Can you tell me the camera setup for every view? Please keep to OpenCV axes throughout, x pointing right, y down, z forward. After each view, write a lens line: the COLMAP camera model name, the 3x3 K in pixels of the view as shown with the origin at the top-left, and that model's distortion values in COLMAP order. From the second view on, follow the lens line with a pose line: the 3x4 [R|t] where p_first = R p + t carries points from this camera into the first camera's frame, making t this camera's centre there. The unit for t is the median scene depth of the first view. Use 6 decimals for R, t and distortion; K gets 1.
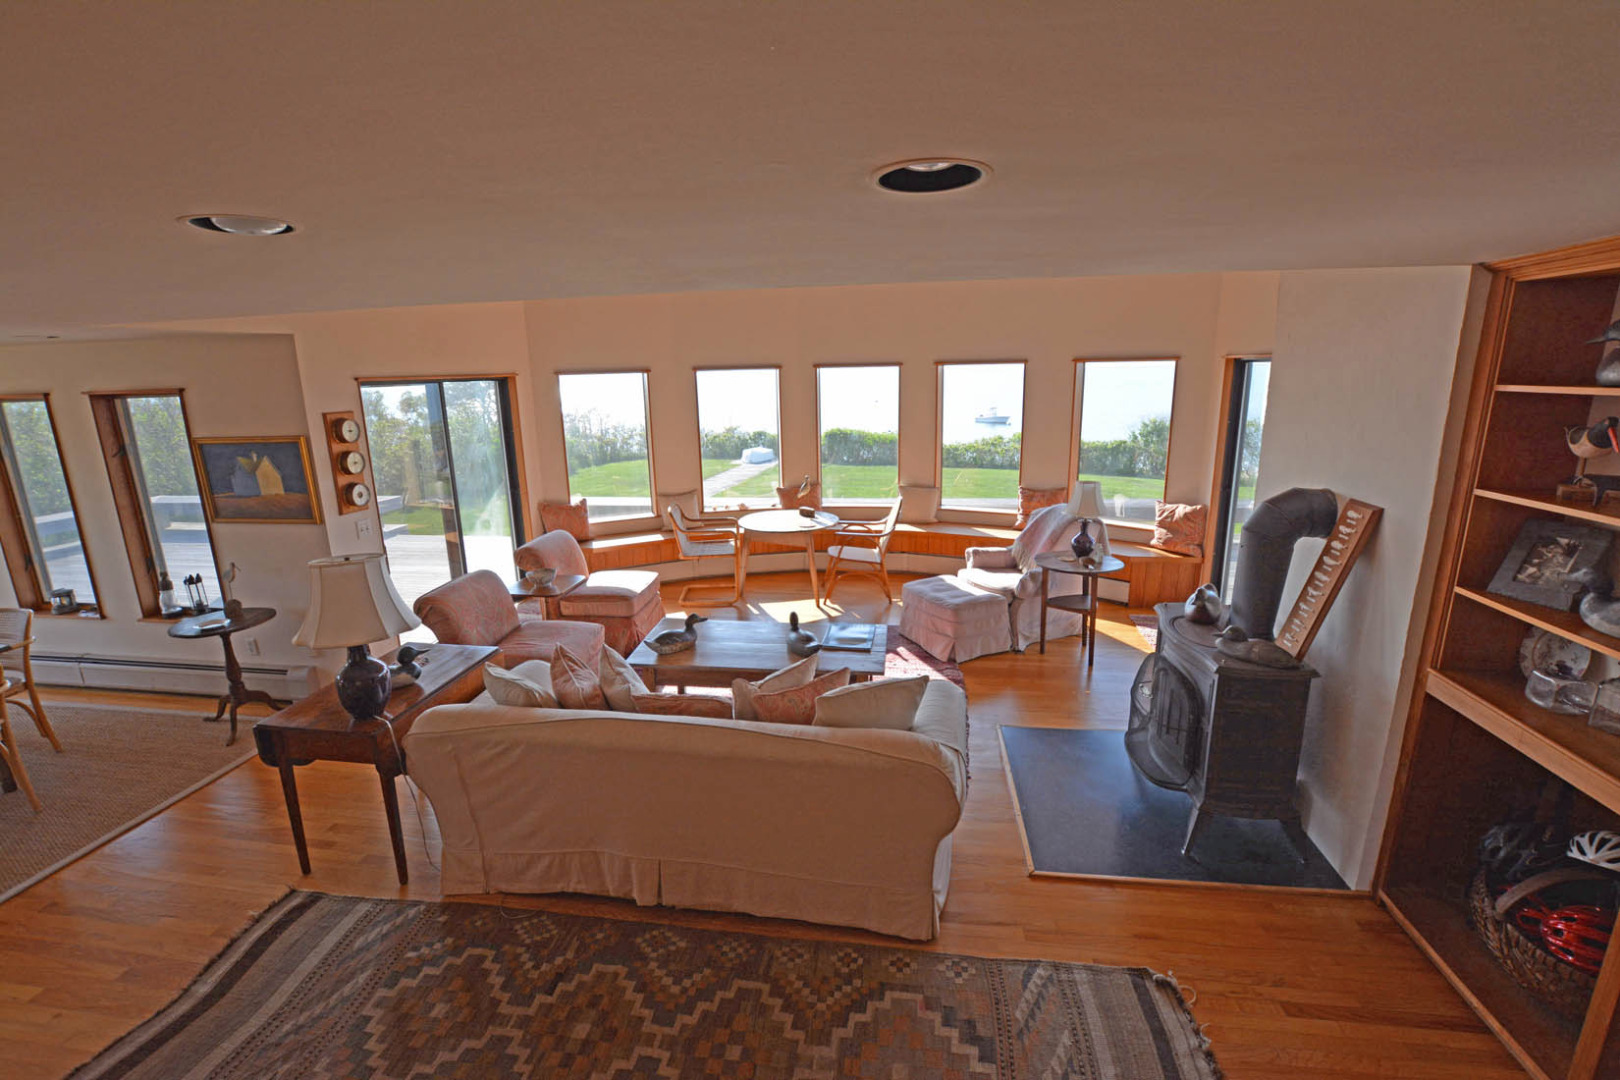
lens RADIAL K [[711.3, 0, 804.6], [0, 711.3, 538.8], [0, 0, 1]] dist [-0.019925, -0.000132]
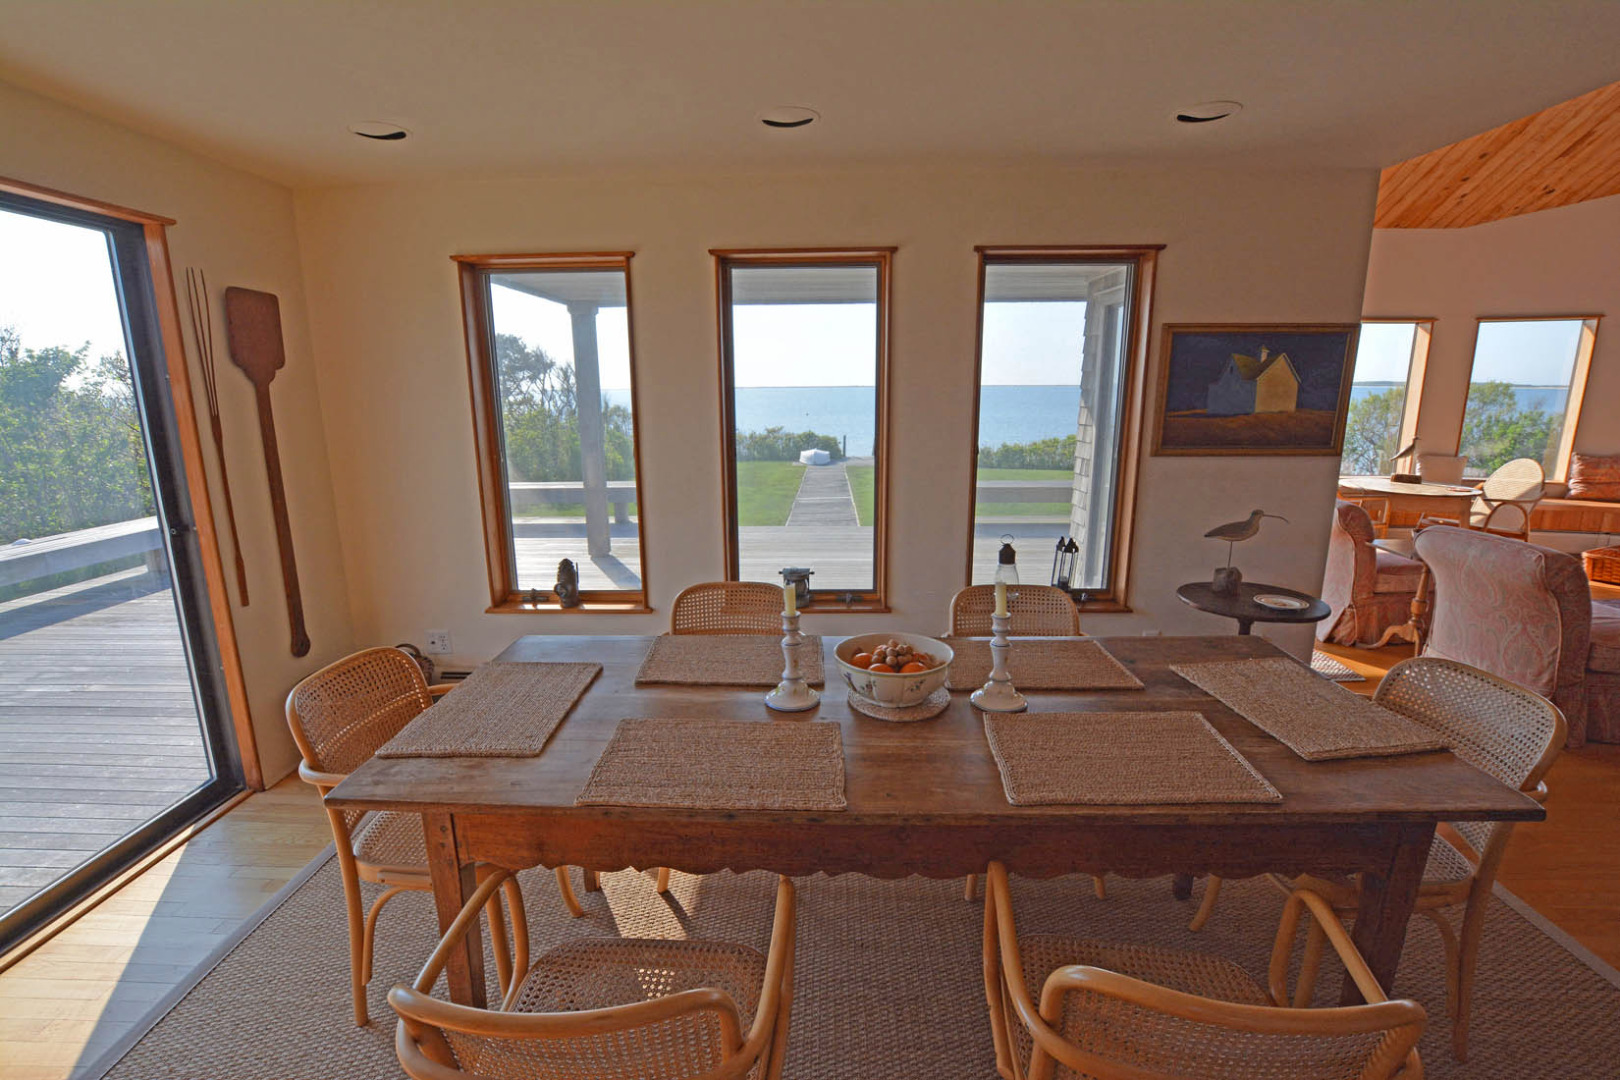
lens RADIAL K [[711.3, 0, 804.6], [0, 711.3, 538.8], [0, 0, 1]] dist [-0.019925, -0.000132]
pose [[0.992007, -0.006704, 0.126008, -1.289437], [0.009264, 0.999762, -0.019744, 0.067253], [-0.125846, 0.020754, 0.991833, 0.392562]]
